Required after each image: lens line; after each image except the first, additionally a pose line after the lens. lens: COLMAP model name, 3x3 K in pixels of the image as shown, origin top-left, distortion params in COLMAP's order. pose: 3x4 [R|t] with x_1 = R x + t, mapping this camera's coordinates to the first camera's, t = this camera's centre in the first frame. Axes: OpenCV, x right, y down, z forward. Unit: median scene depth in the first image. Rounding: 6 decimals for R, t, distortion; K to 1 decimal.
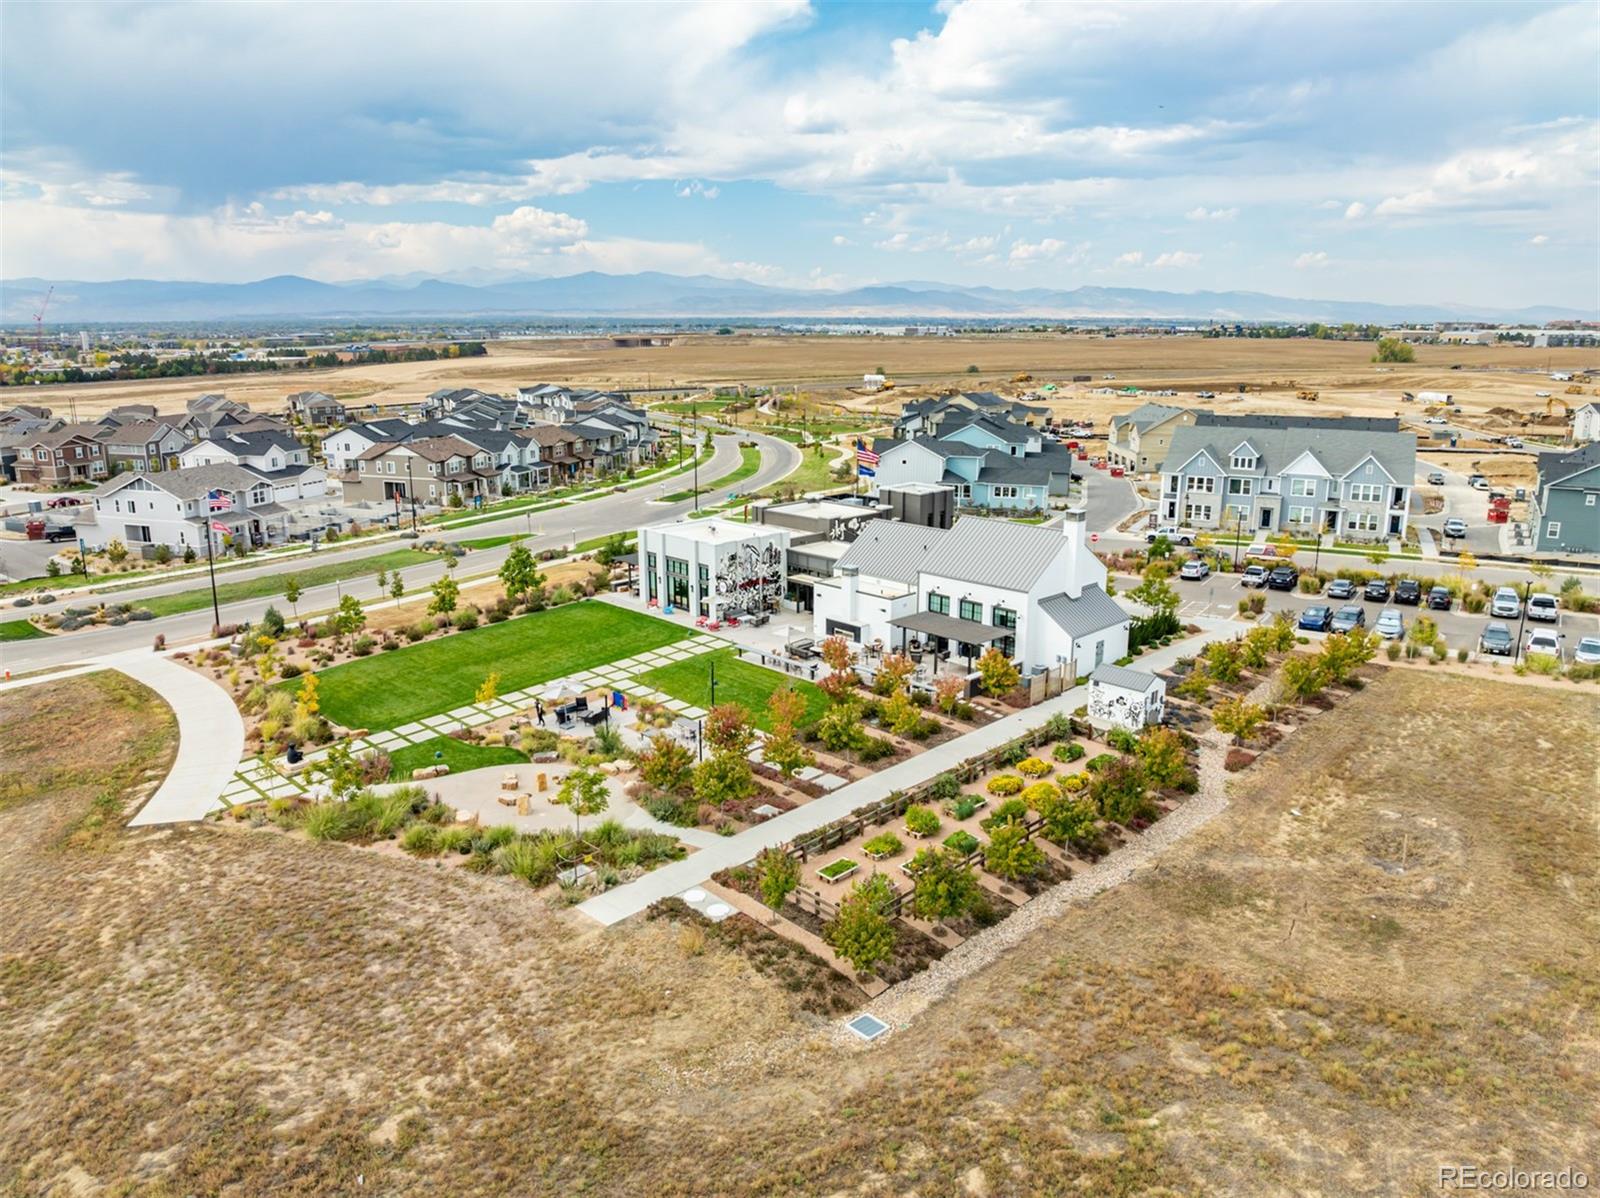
lens RADIAL K [[1135.3, 0, 798.3], [0, 1135.3, 569.0], [0, 0, 1]] dist [-0.040675, -0.005985]
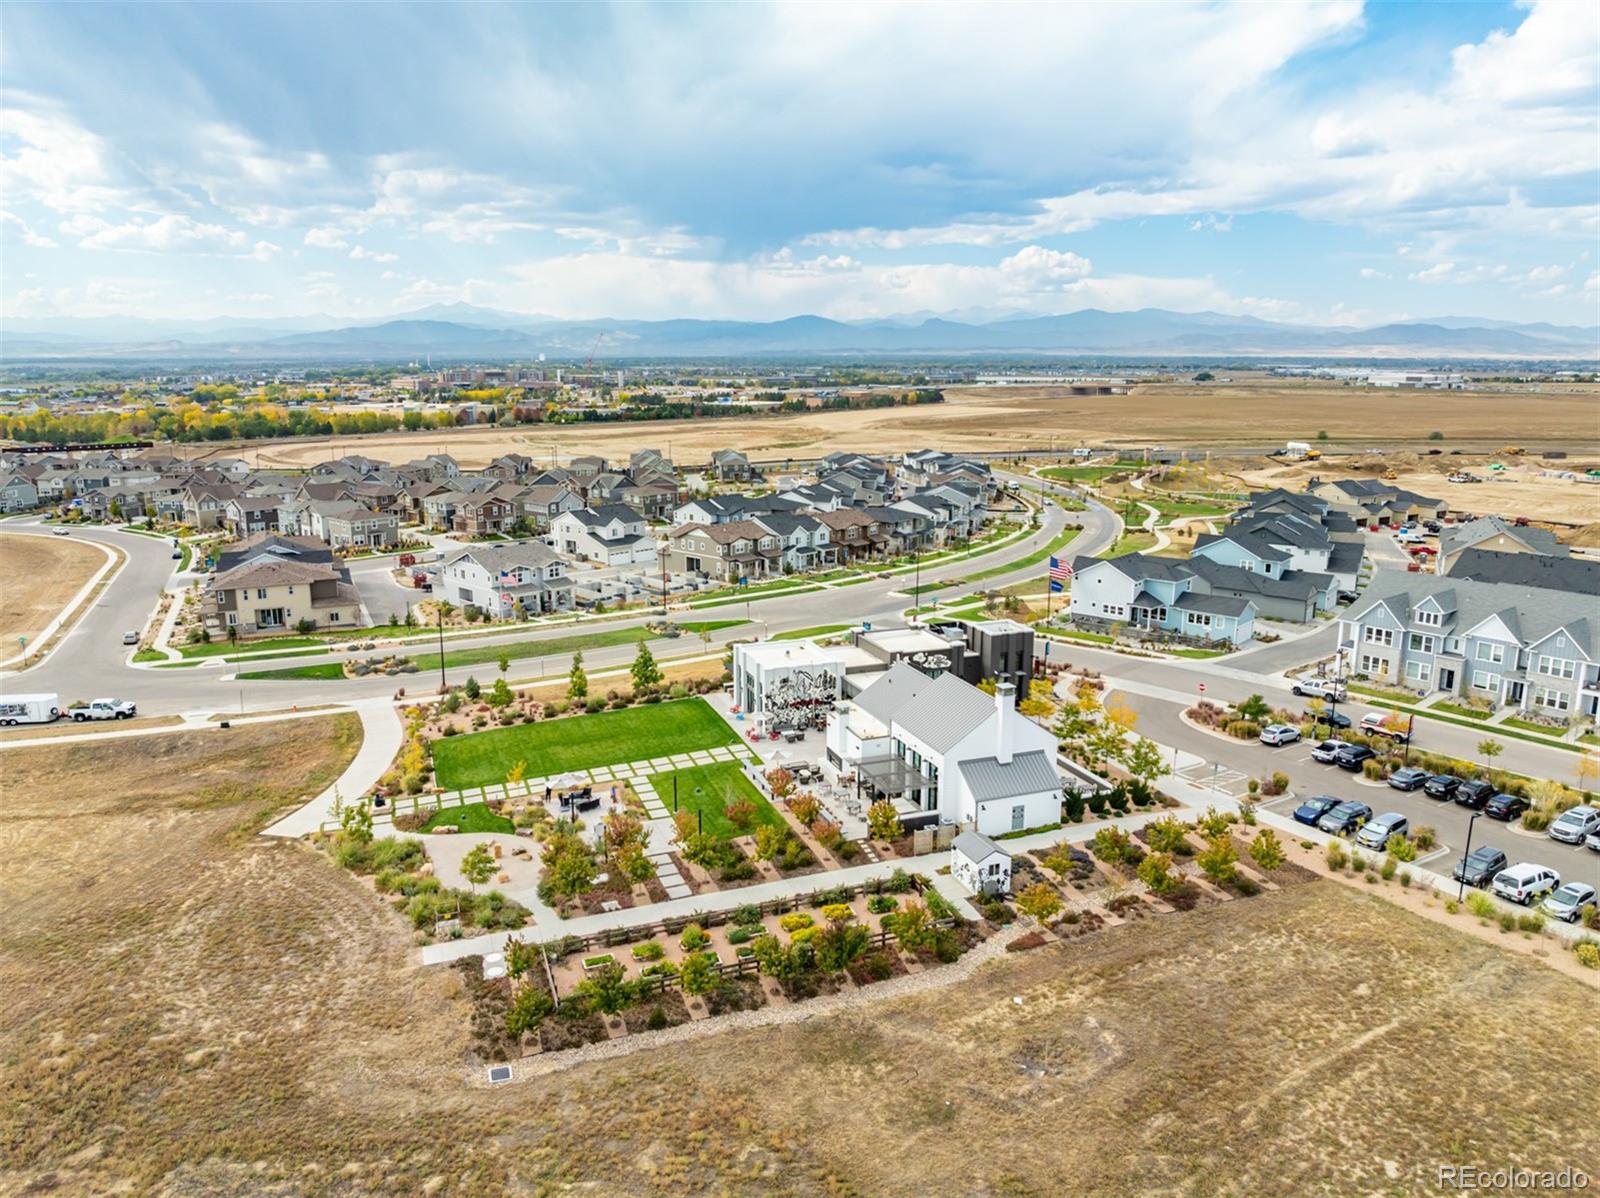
lens RADIAL K [[1121.8, 0, 800.0], [0, 1121.8, 599.0], [0, 0, 1]] dist [-0.033002, -0.010482]
pose [[0.912339, 0.086101, -0.400280, 0.300348], [-0.087637, 0.996047, 0.014504, -0.081469], [0.399946, 0.021847, 0.916278, -0.050842]]
